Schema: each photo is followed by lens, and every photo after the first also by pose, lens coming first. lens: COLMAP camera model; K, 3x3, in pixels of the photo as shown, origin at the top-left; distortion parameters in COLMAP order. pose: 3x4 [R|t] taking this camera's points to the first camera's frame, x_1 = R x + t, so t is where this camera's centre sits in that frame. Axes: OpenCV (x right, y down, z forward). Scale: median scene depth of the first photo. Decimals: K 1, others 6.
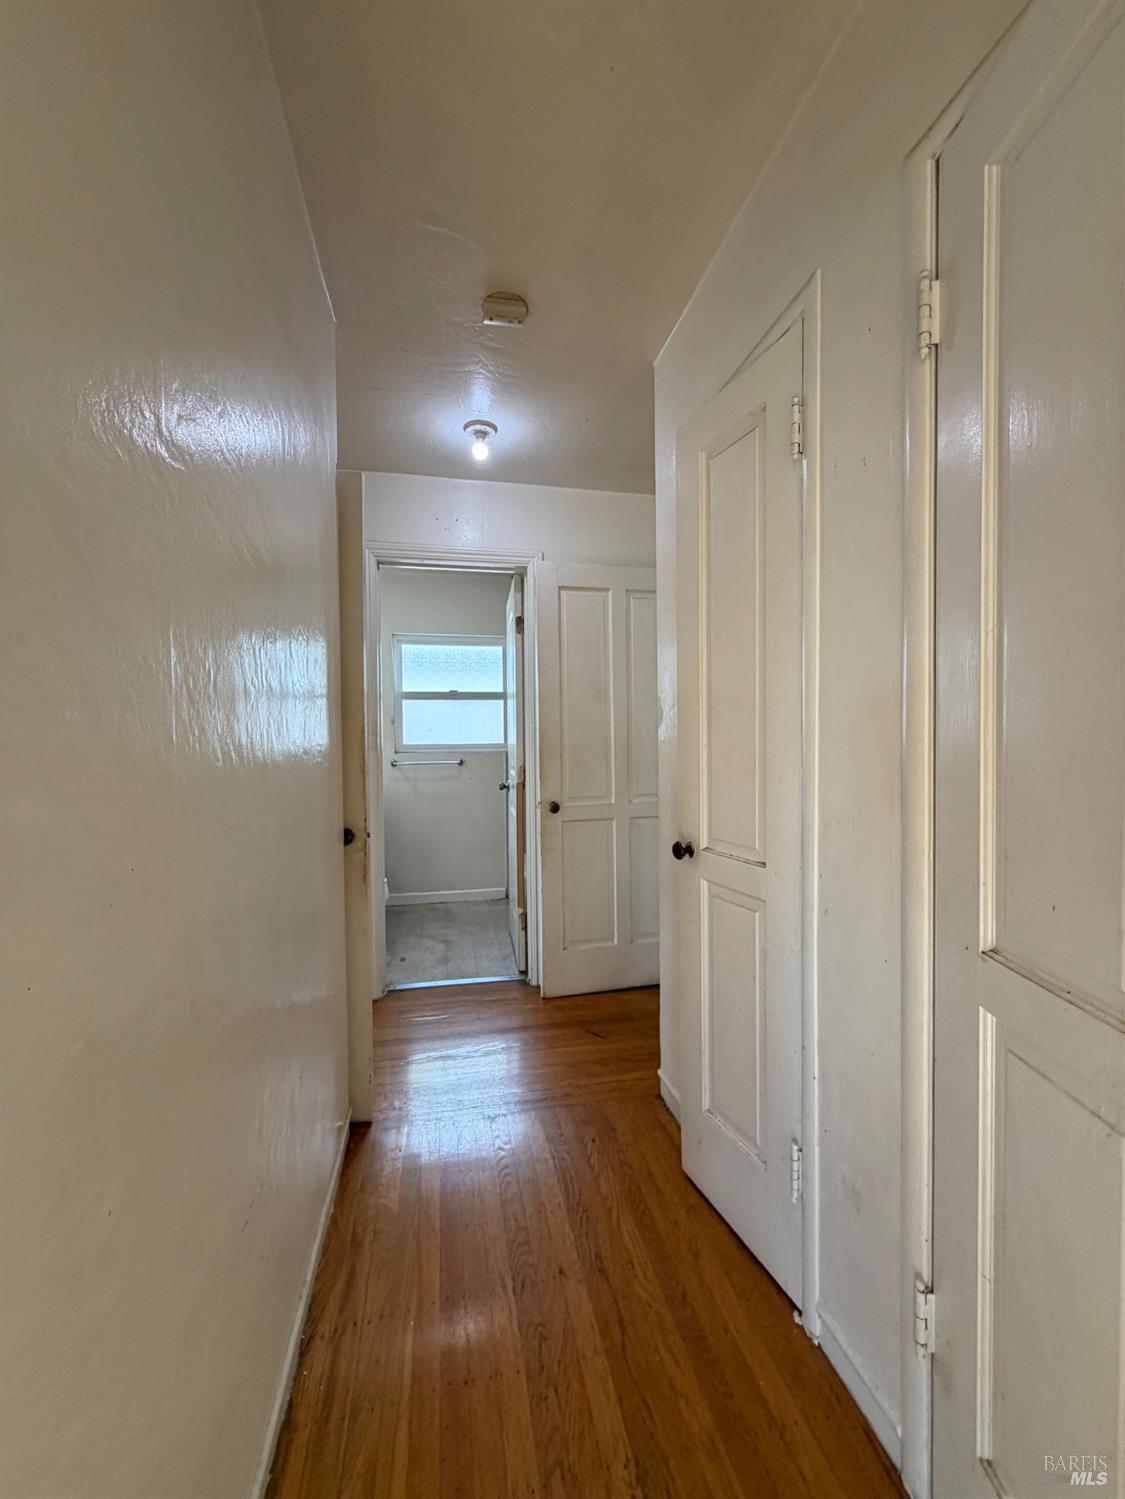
lens RADIAL K [[620.3, 0, 564.5], [0, 620.3, 749.4], [0, 0, 1]] dist [-0.000676, -0.000668]
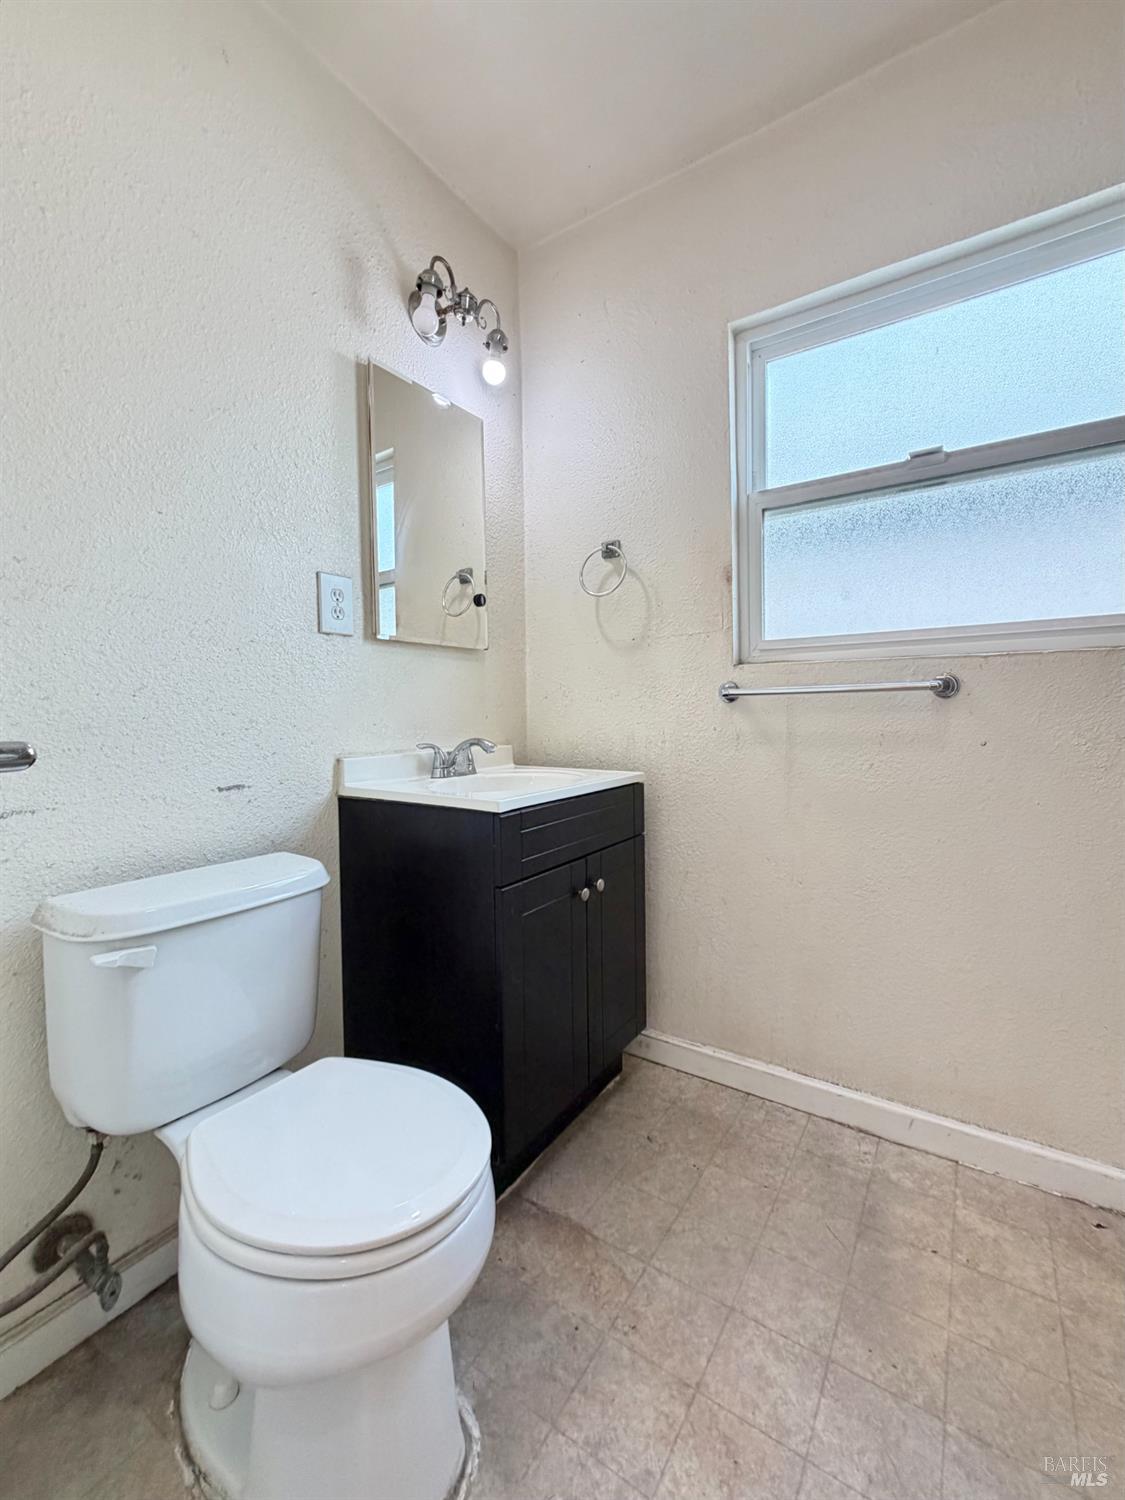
lens RADIAL K [[620.7, 0, 561.3], [0, 620.7, 725.3], [0, 0, 1]] dist [-0.000676, -0.000668]
pose [[0.705318, 0.025610, -0.708428, -0.089442], [-0.005702, 0.999520, 0.030457, 0.030867], [0.708868, -0.017442, 0.705126, 0.675454]]
